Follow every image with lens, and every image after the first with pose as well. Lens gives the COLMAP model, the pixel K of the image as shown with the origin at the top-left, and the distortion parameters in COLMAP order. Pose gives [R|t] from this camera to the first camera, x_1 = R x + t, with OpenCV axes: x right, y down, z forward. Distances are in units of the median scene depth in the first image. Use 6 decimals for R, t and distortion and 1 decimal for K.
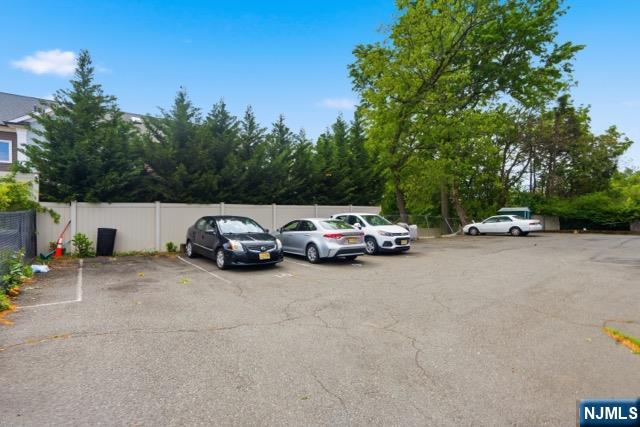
lens RADIAL K [[295.5, 0, 319.0], [0, 295.5, 208.2], [0, 0, 1]] dist [-0.001270, -0.000518]
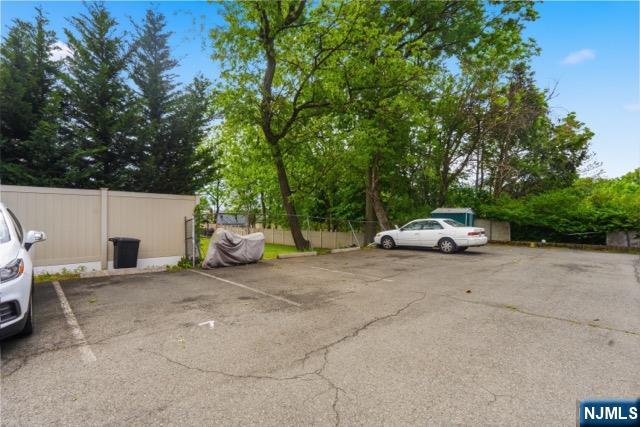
lens RADIAL K [[295.5, 0, 319.0], [0, 295.5, 208.2], [0, 0, 1]] dist [-0.001270, -0.000518]
pose [[0.992562, 0.027444, 0.118608, 0.267943], [-0.027686, 0.999617, 0.000391, 0.006827], [-0.118552, -0.003672, 0.992941, 0.346676]]
